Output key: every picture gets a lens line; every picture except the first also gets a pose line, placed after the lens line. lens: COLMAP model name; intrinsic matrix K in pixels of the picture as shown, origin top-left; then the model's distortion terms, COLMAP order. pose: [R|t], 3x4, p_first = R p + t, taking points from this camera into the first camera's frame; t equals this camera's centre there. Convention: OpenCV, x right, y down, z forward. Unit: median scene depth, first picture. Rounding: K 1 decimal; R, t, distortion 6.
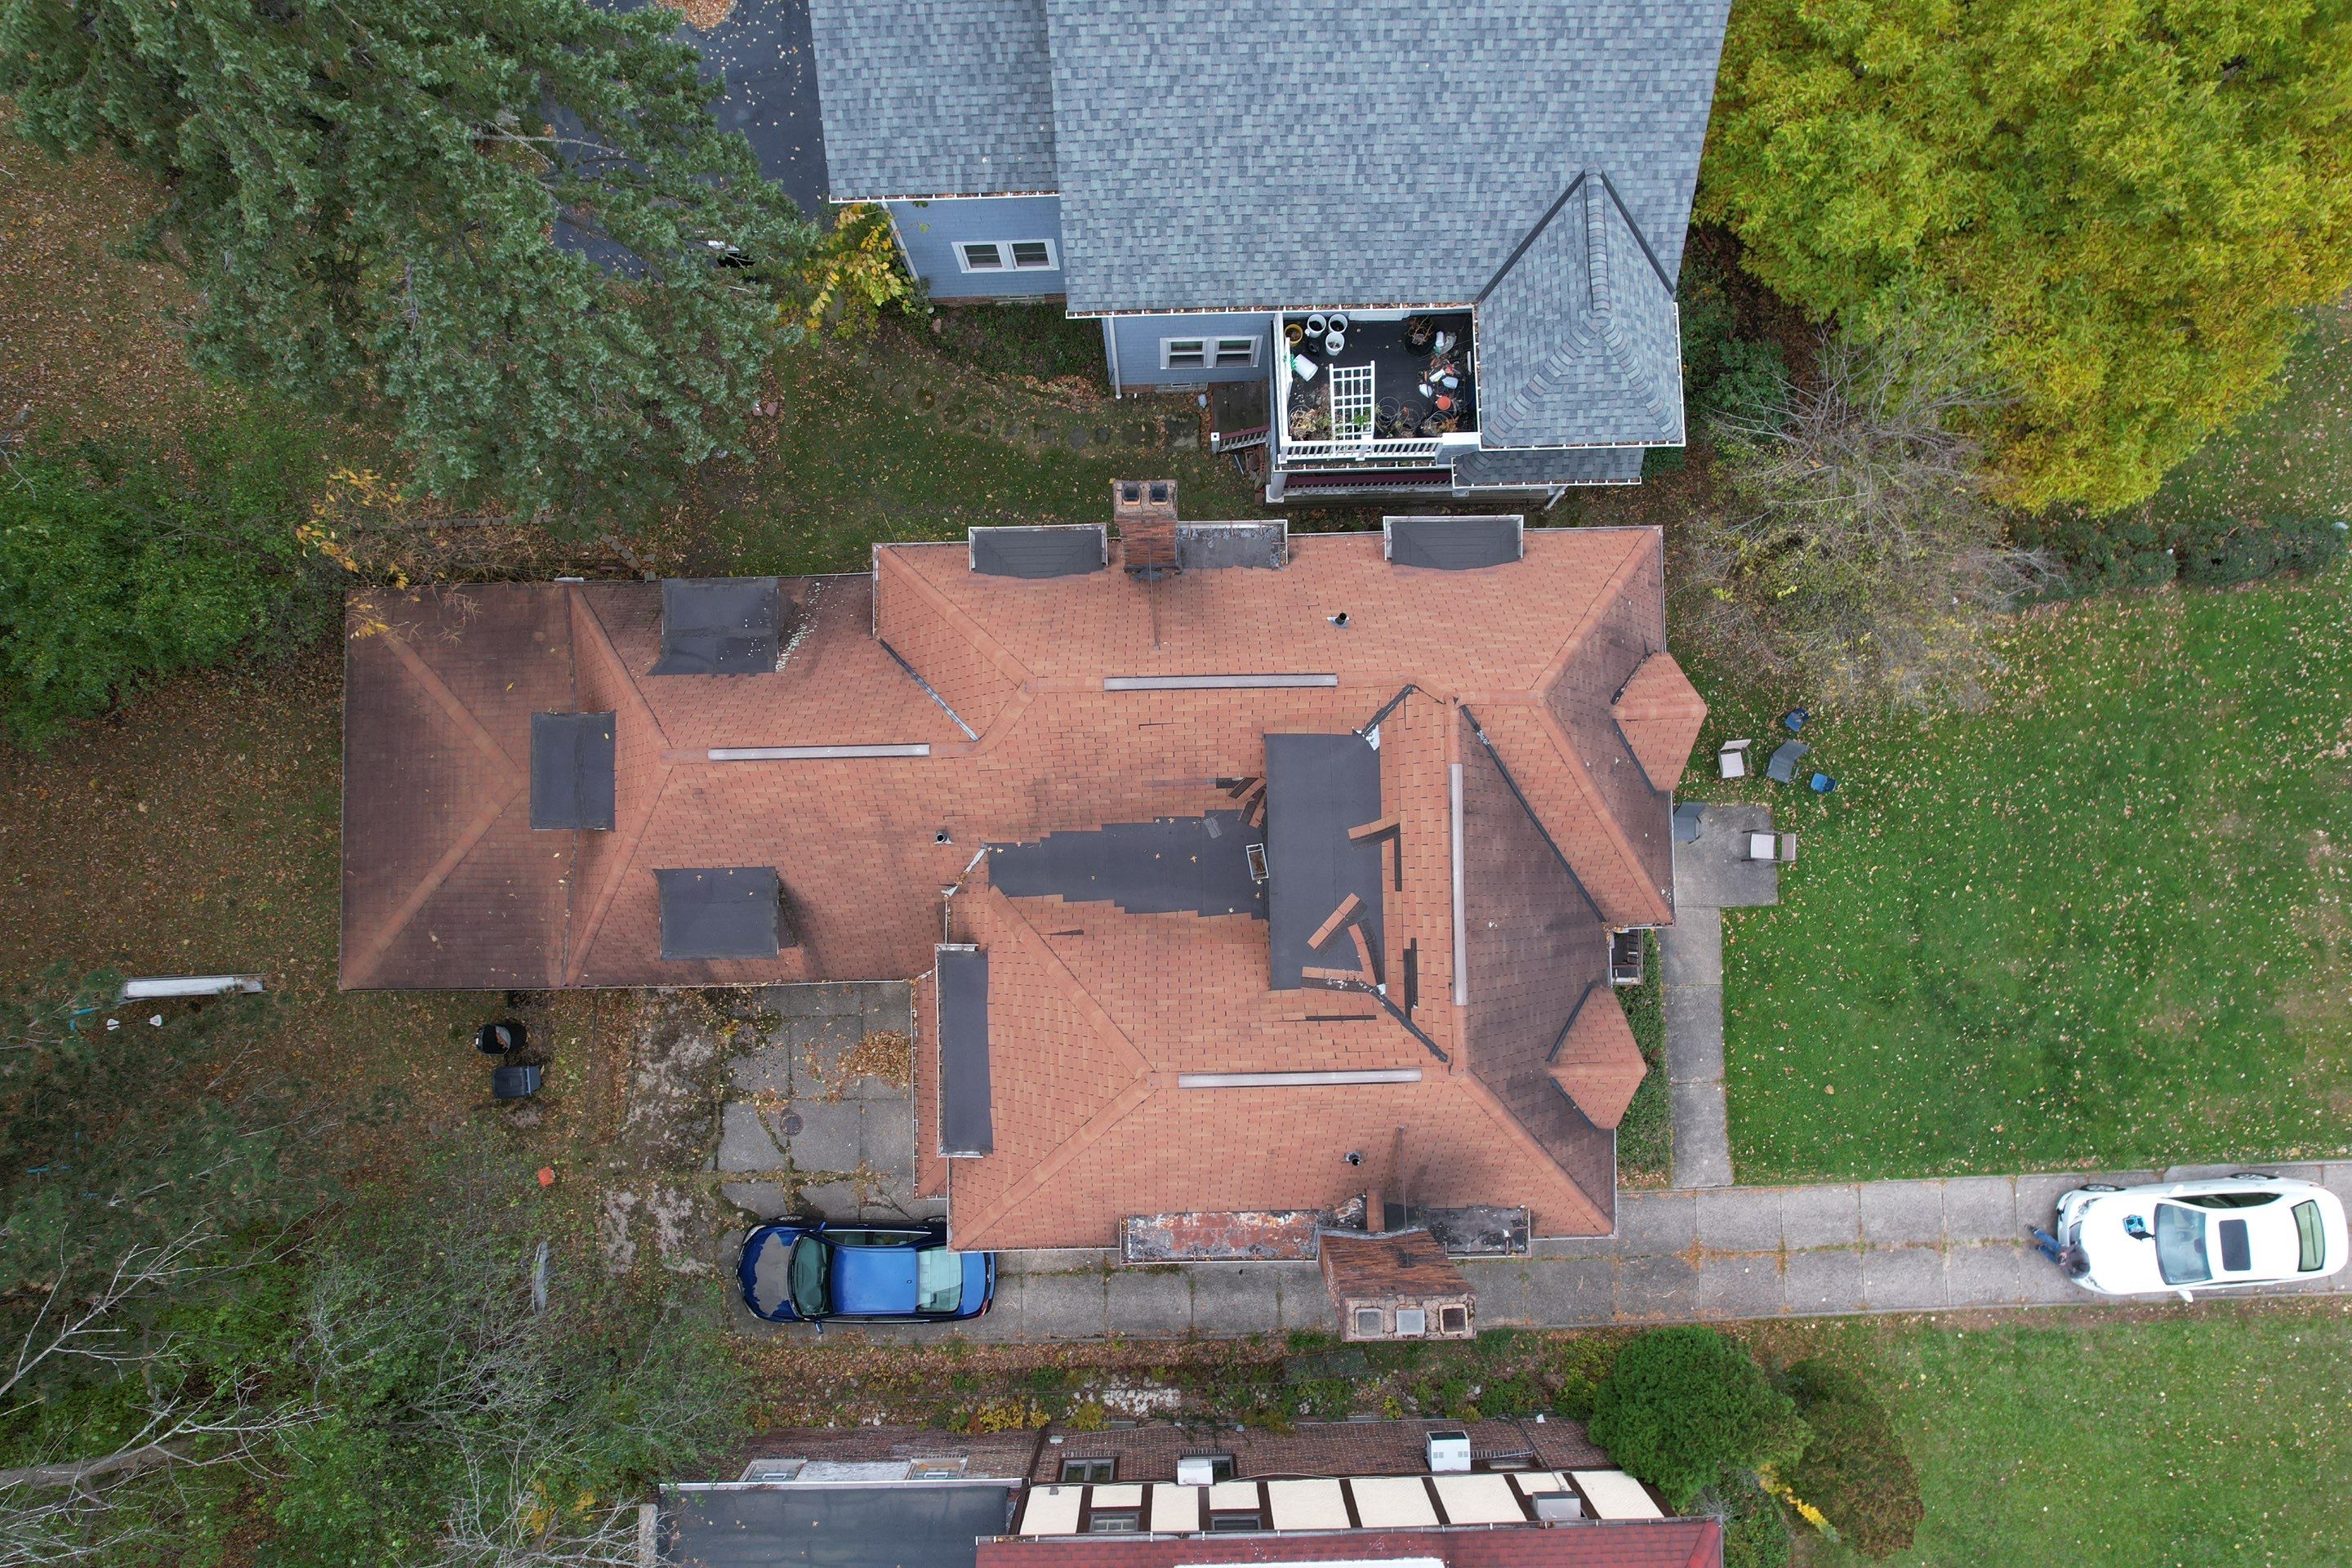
lens RADIAL K [[1508.3, 0, 1171.1], [0, 1508.3, 780.6], [0, 0, 1]] dist [-0.080853, 0.067076]
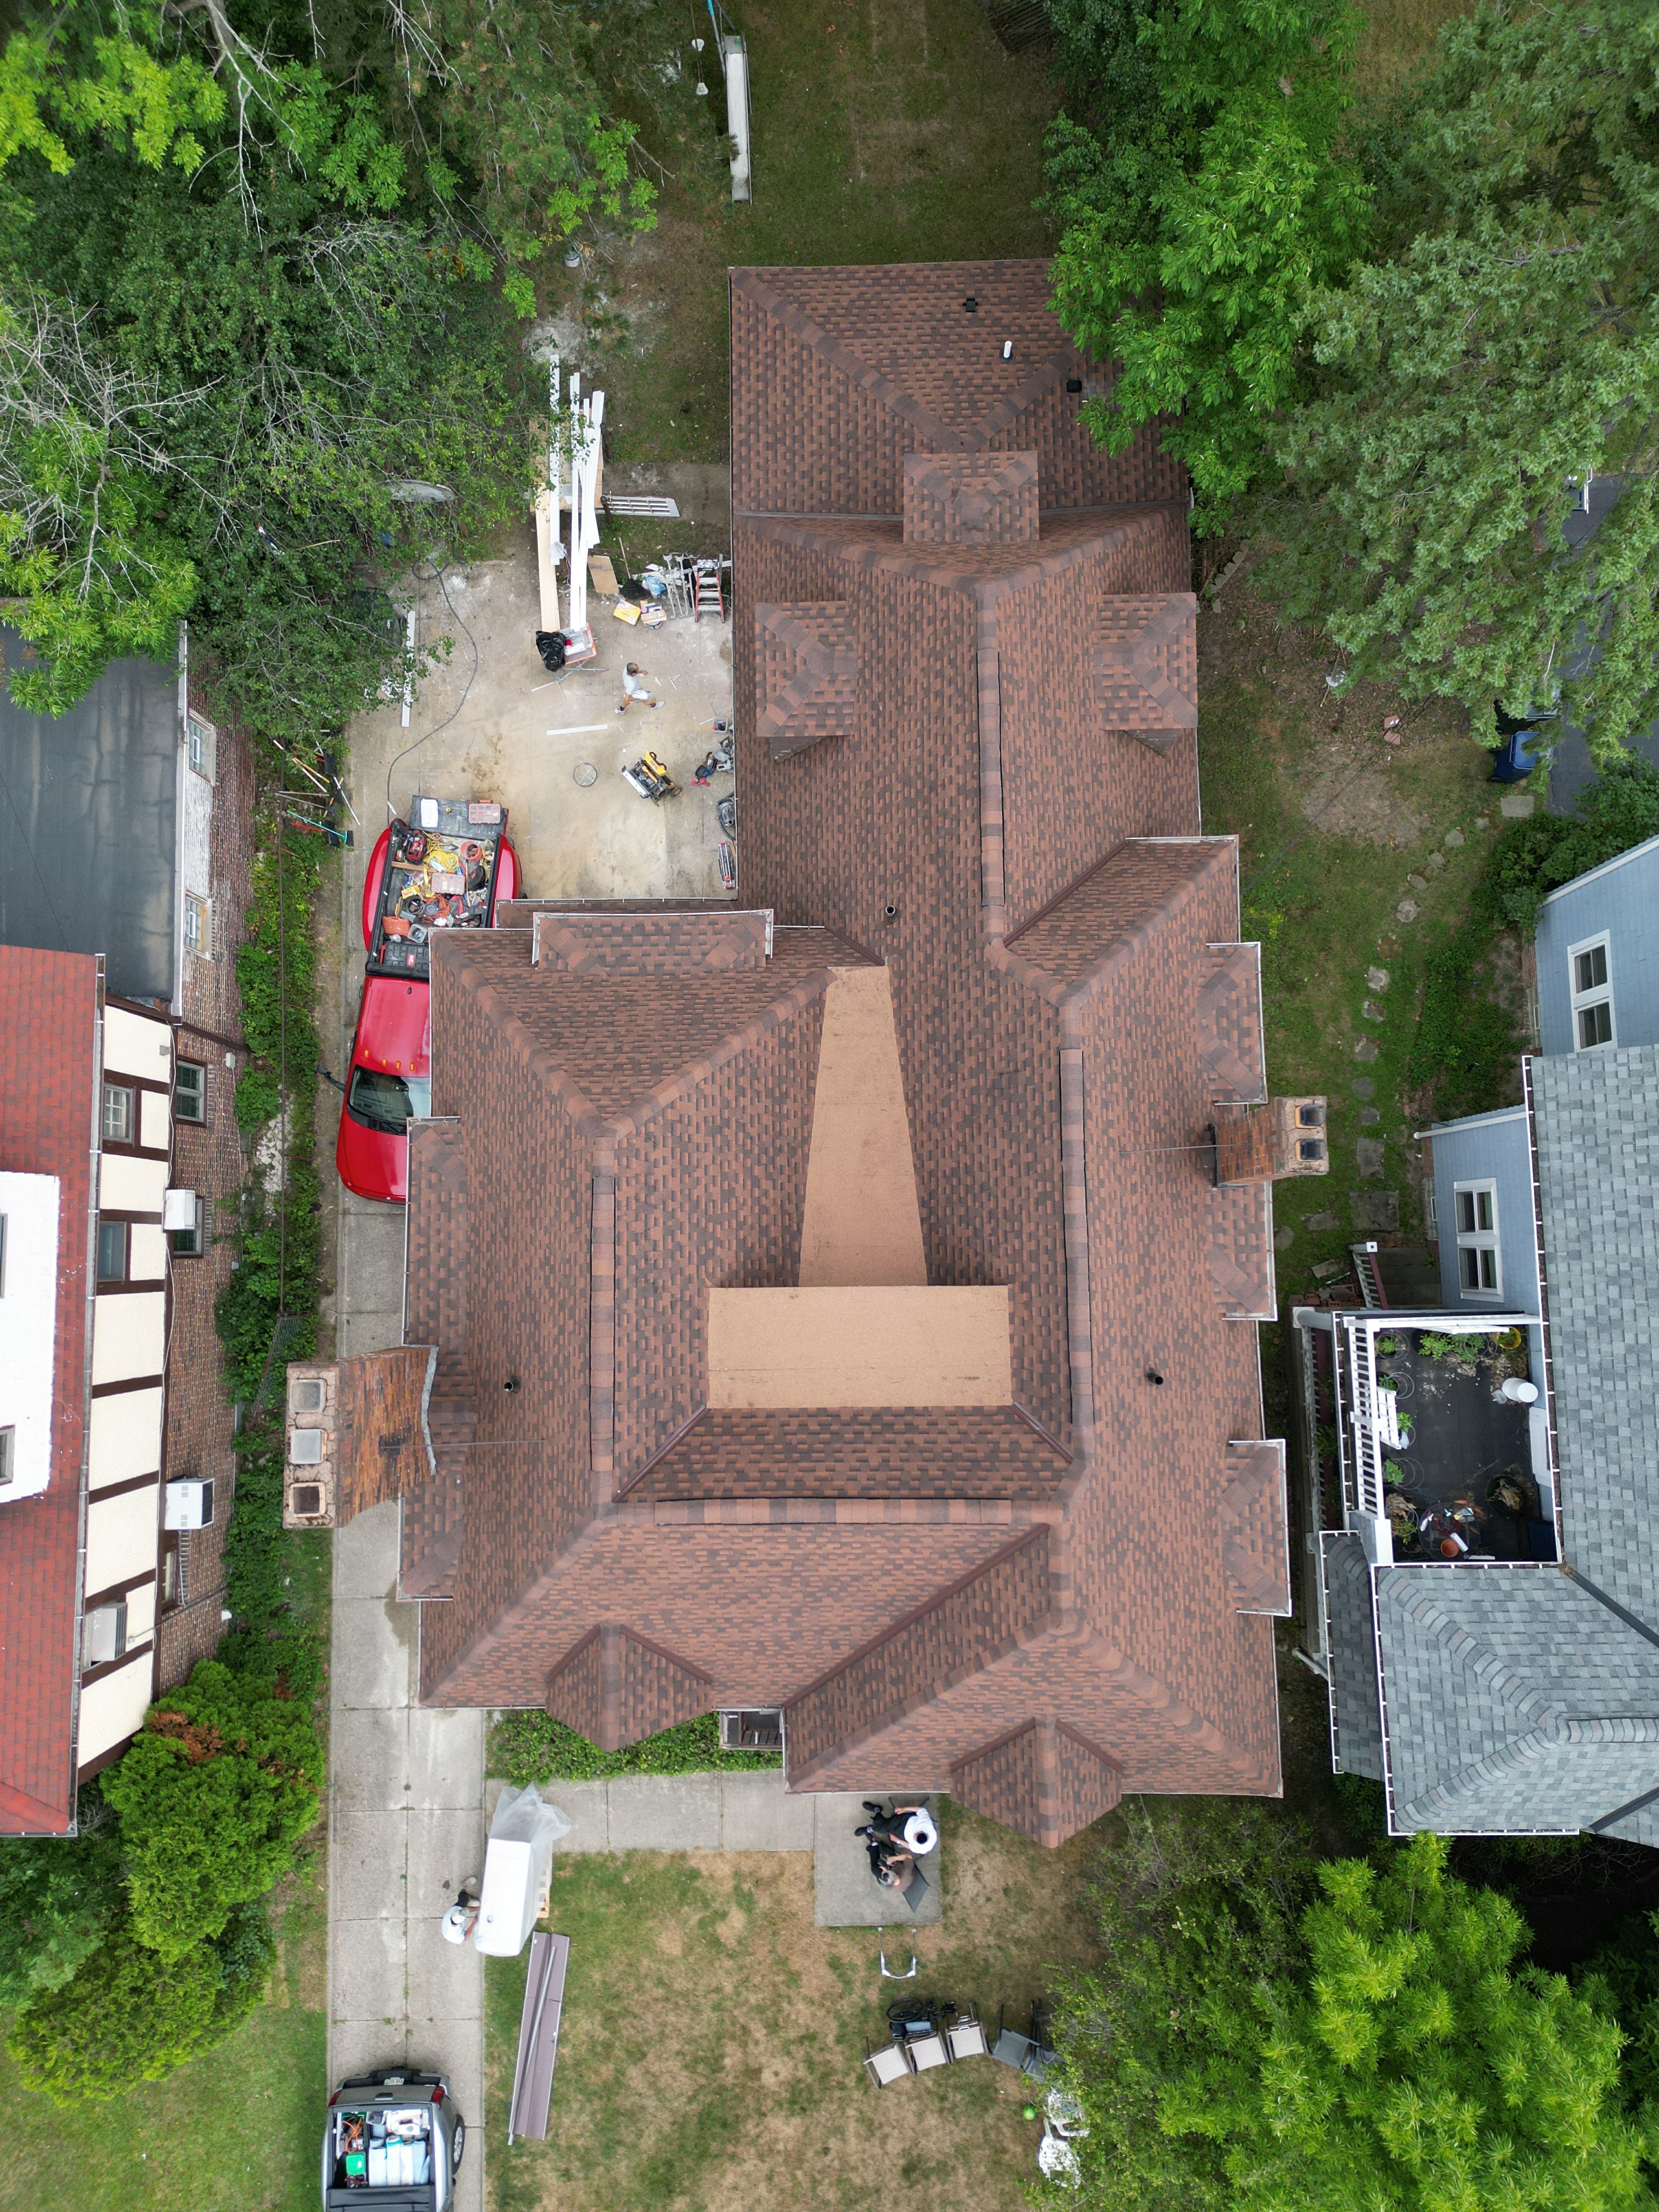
lens RADIAL K [[1542.0, 0, 833.1], [0, 1542.0, 1097.6], [0, 0, 1]] dist [0.068695, -0.064205]
pose [[-0.006498, 0.995507, -0.094466, 0.036507], [-0.995793, 0.002193, 0.091606, -0.008536], [0.091402, 0.094664, 0.991304, 0.113481]]
